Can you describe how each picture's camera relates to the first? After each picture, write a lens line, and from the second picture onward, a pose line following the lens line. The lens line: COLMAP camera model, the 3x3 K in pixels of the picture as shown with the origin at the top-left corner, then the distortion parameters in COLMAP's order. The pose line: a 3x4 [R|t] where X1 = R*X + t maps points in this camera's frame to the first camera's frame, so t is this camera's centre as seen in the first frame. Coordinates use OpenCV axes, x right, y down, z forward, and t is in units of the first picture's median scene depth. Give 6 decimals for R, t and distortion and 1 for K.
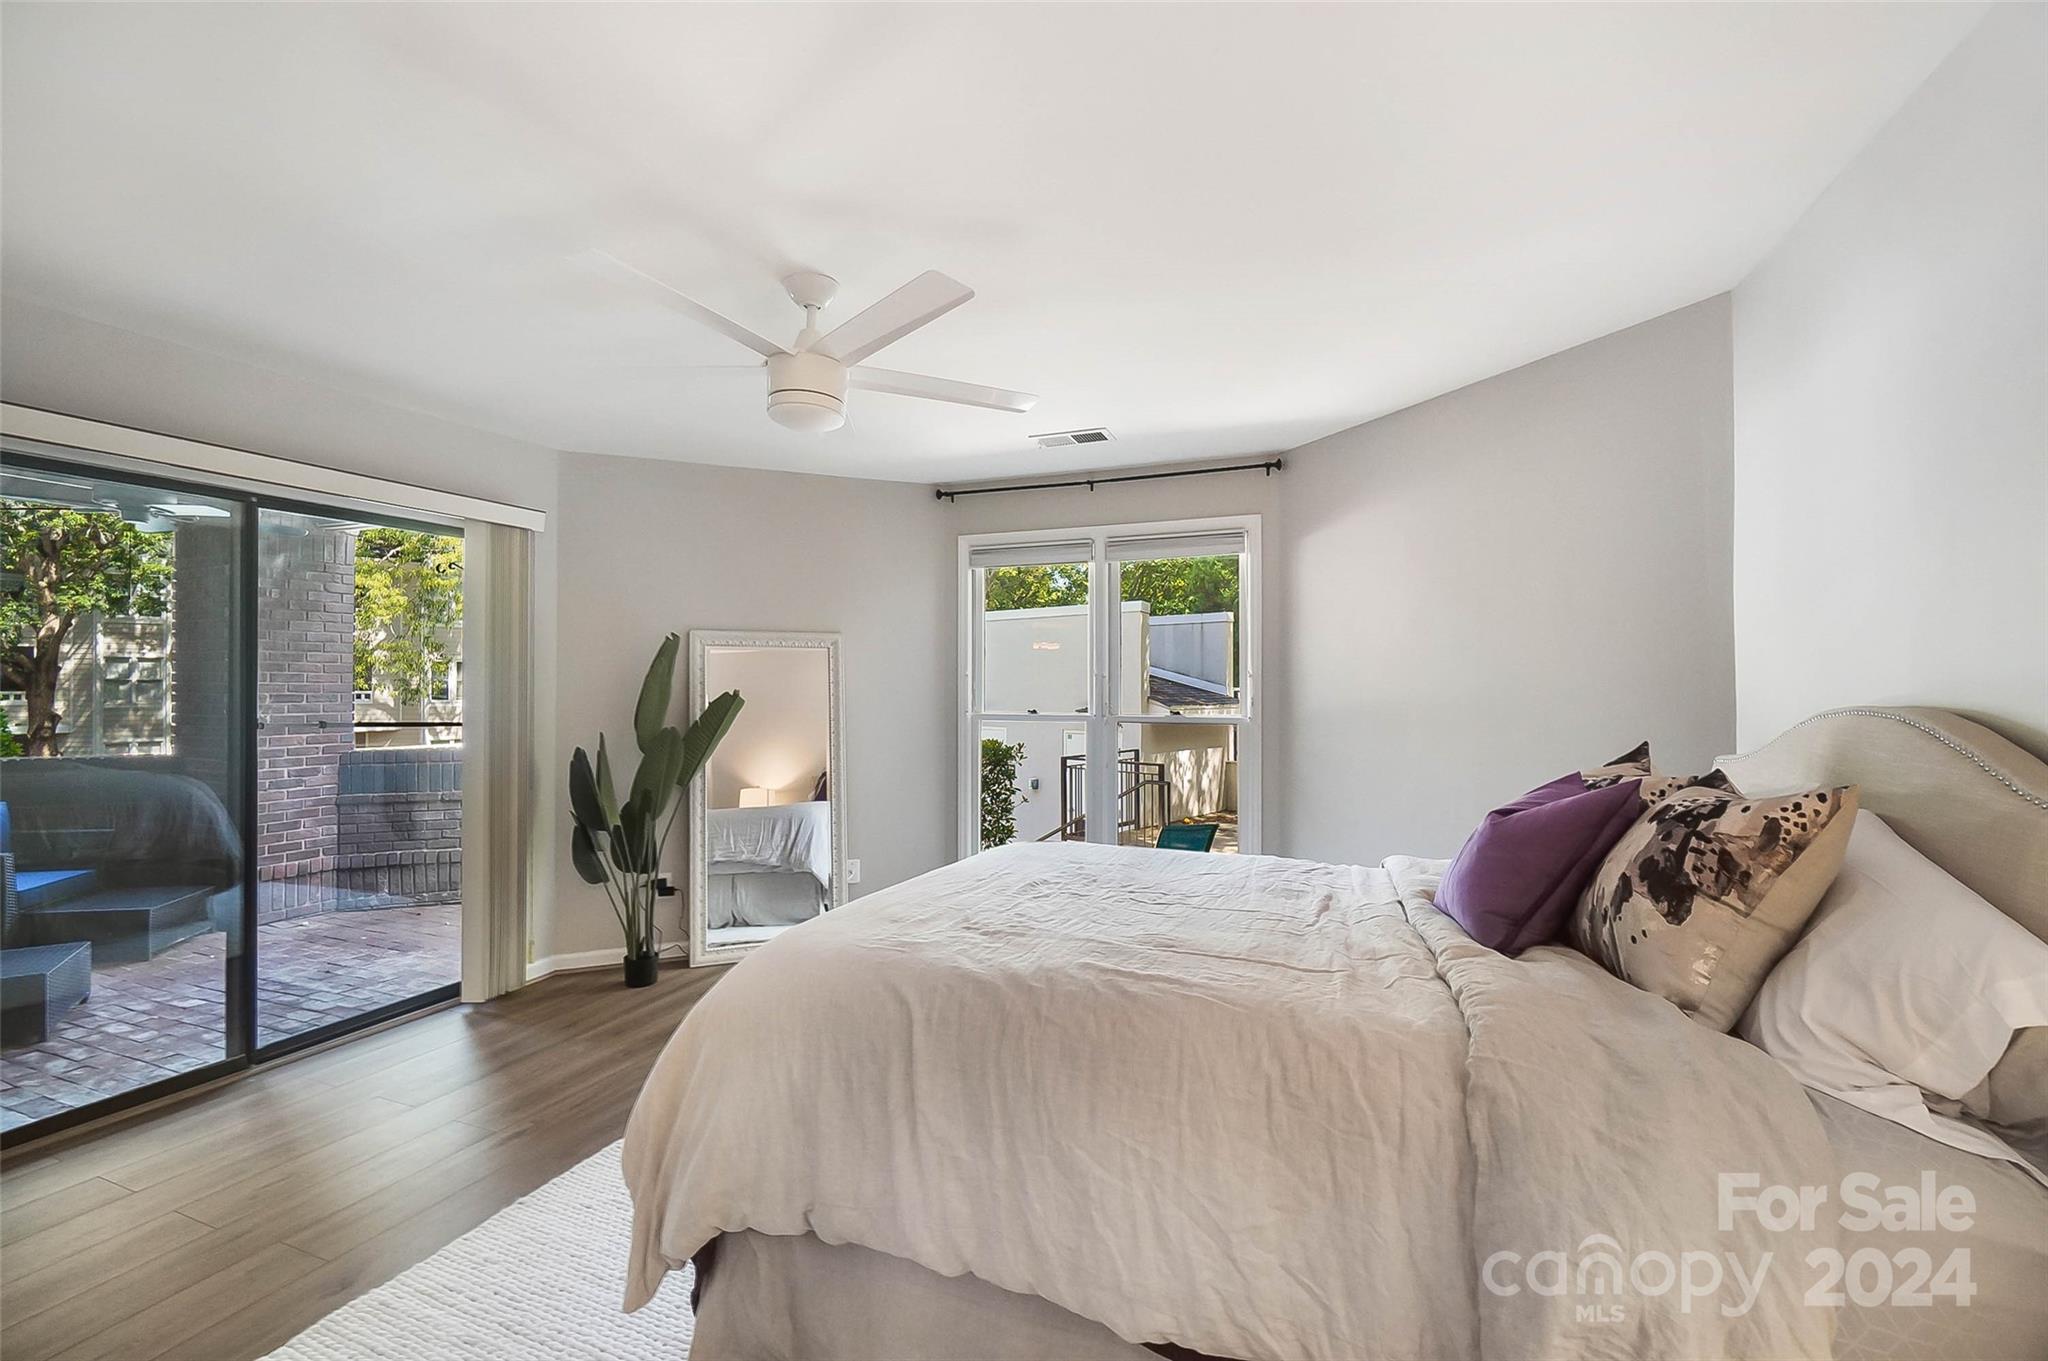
lens RADIAL K [[892.9, 0, 1014.2], [0, 892.9, 671.3], [0, 0, 1]] dist [-0.002186, -0.000559]
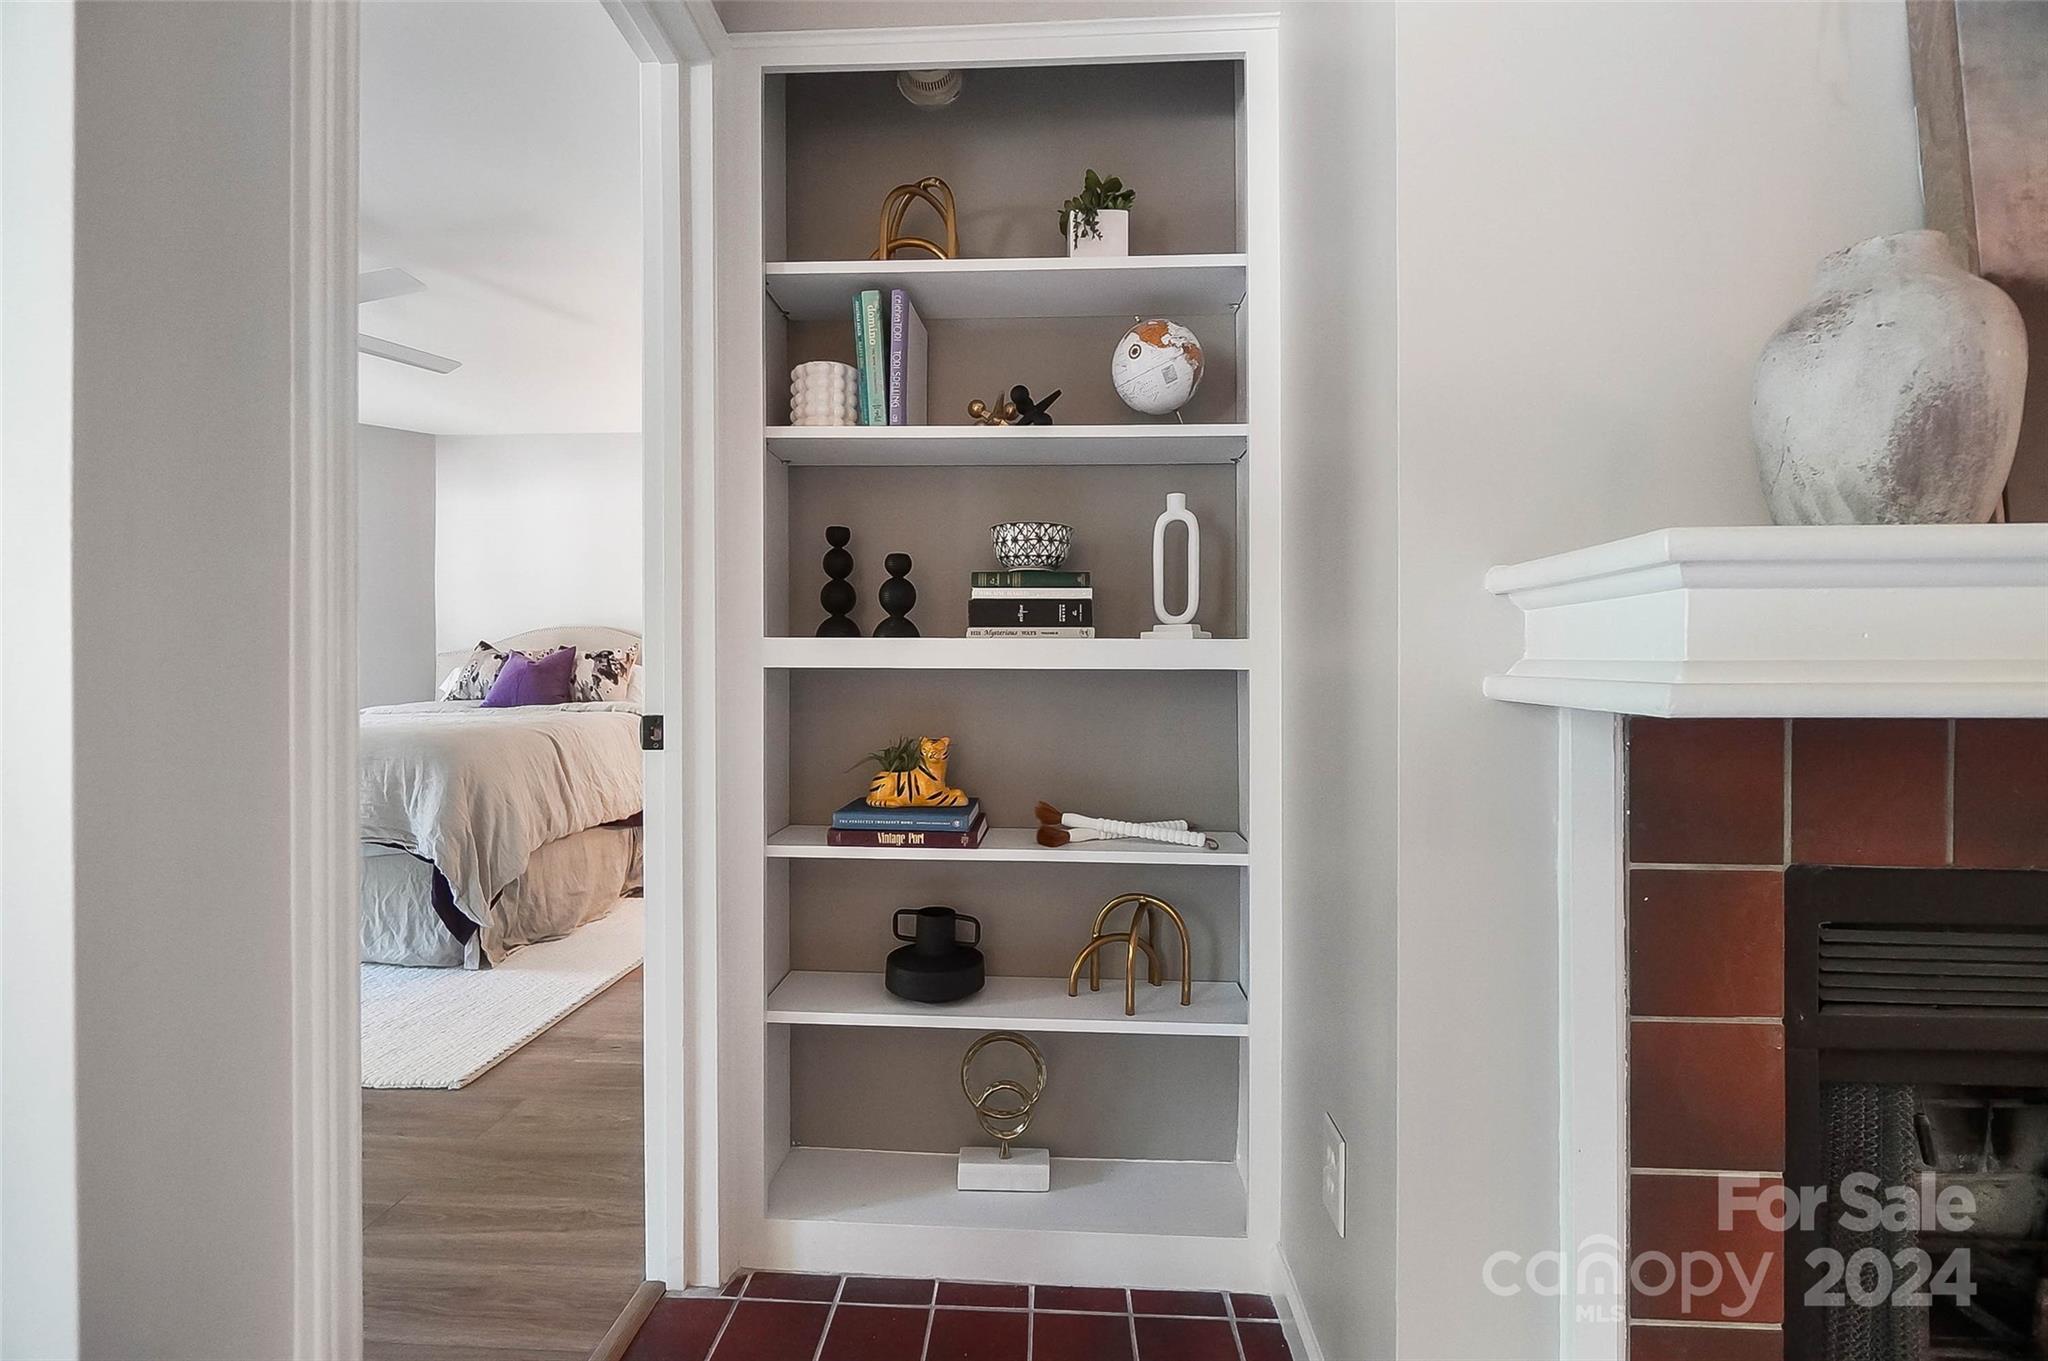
lens RADIAL K [[887.8, 0, 1003.6], [0, 887.8, 680.6], [0, 0, 1]] dist [0.000303, -0.000691]
pose [[-0.335781, -0.006941, 0.941914, -1.278103], [-0.014837, 0.999888, 0.002079, 0.104313], [-0.941823, -0.013277, -0.335847, 0.327178]]
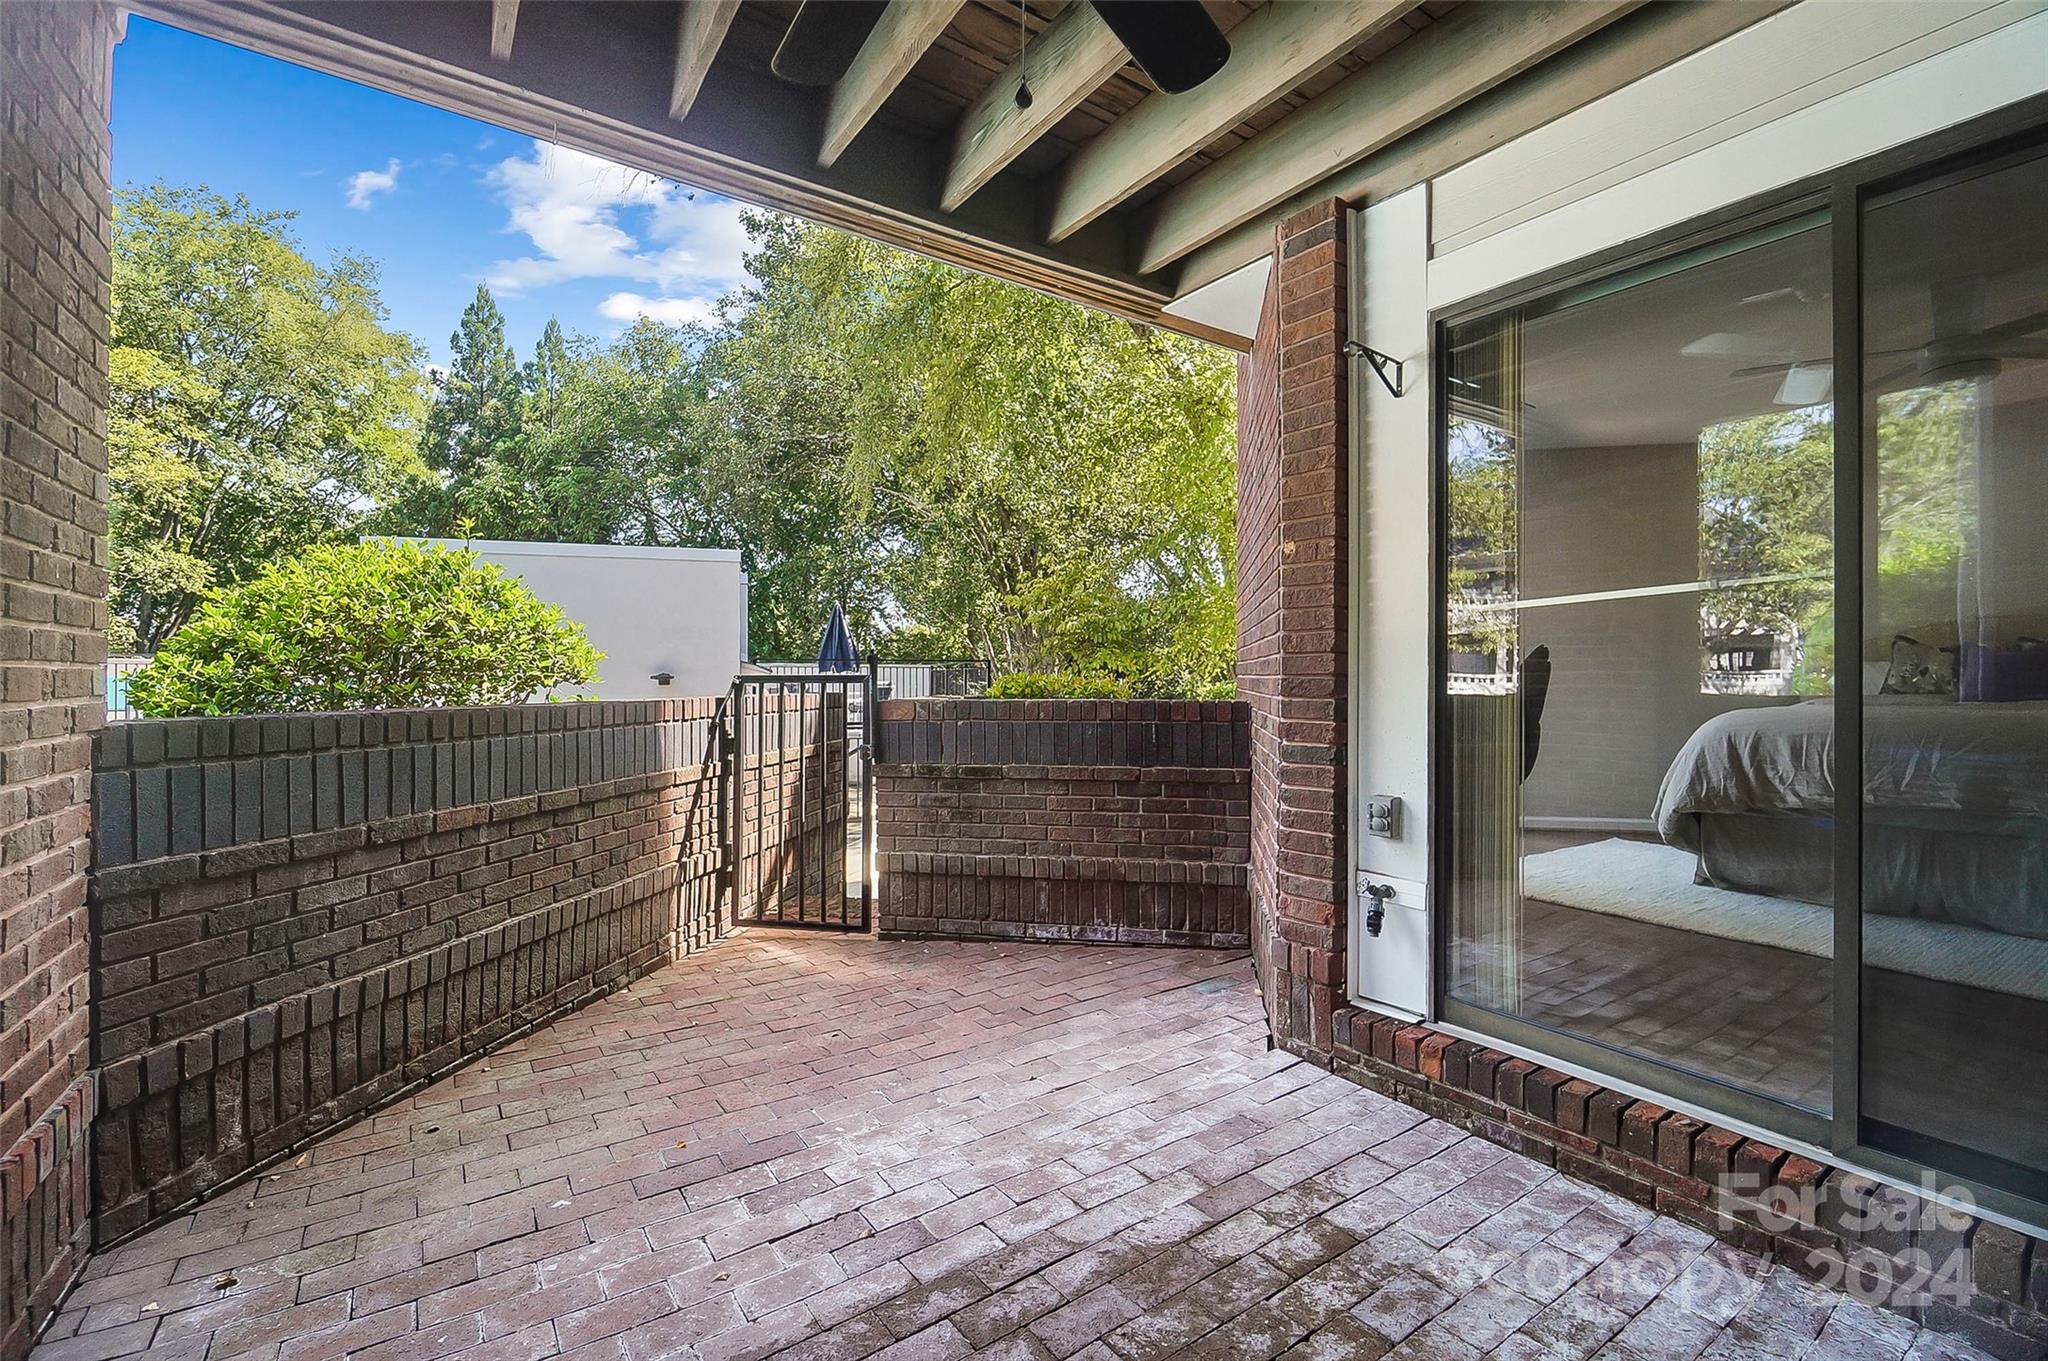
lens RADIAL K [[885.1, 0, 1012.4], [0, 885.1, 675.6], [0, 0, 1]] dist [-0.005111, -0.000935]
pose [[0.544375, -0.000134, 0.838842, -1.611345], [-0.011952, 0.999897, 0.007916, 0.128232], [-0.838757, -0.014335, 0.544317, 1.112902]]
